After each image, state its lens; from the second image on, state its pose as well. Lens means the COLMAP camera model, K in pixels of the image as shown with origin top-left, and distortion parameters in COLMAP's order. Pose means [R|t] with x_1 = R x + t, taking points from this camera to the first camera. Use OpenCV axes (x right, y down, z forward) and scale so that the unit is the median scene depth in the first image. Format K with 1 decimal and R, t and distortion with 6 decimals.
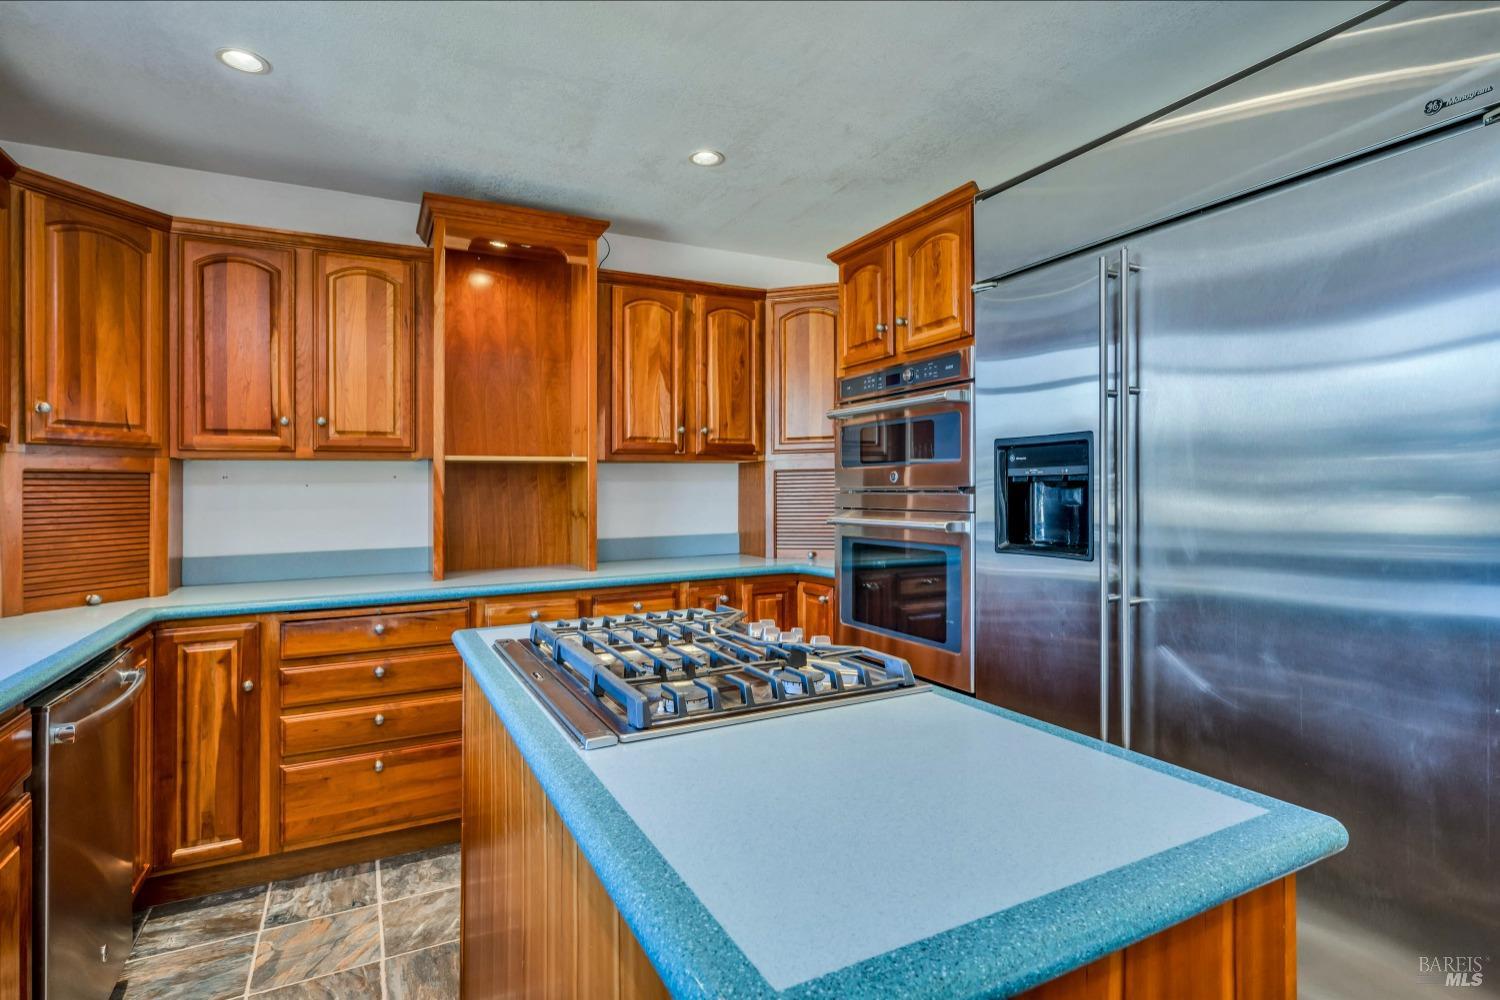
lens RADIAL K [[789.1, 0, 747.6], [0, 789.1, 493.1], [0, 0, 1]] dist [0.015429, 0.000391]
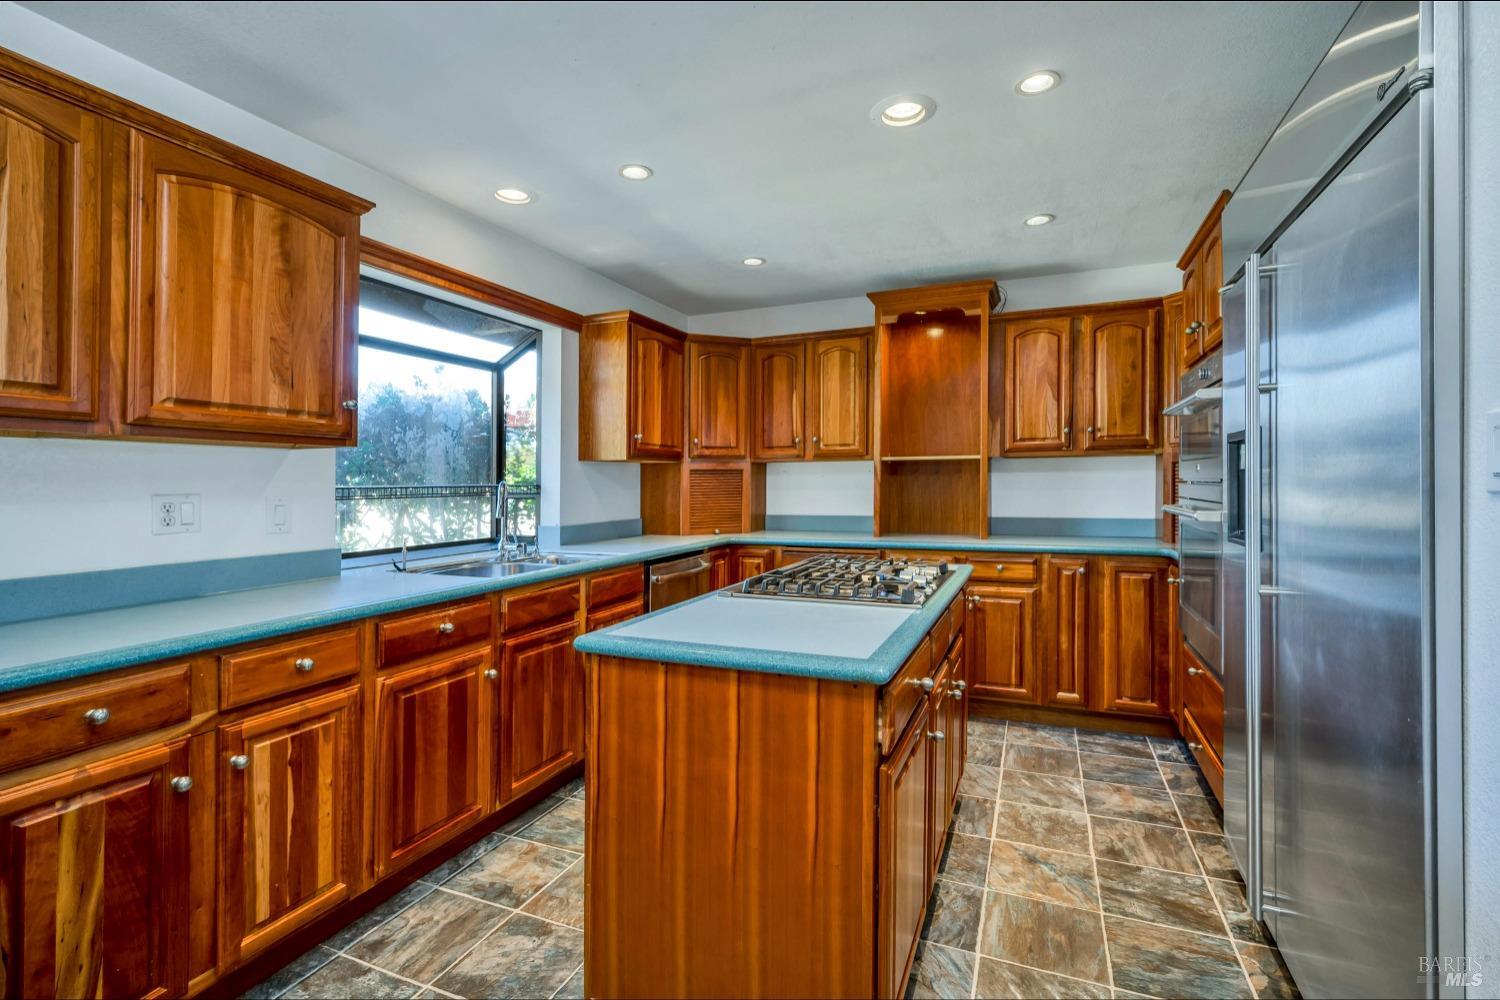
lens RADIAL K [[679.0, 0, 752.7], [0, 679.0, 471.9], [0, 0, 1]] dist [0.035469, 0.000284]
pose [[0.649471, -0.003560, -0.760378, 0.462582], [-0.003811, 0.999961, -0.007937, -0.006603], [0.760377, 0.008053, 0.649432, -0.063516]]
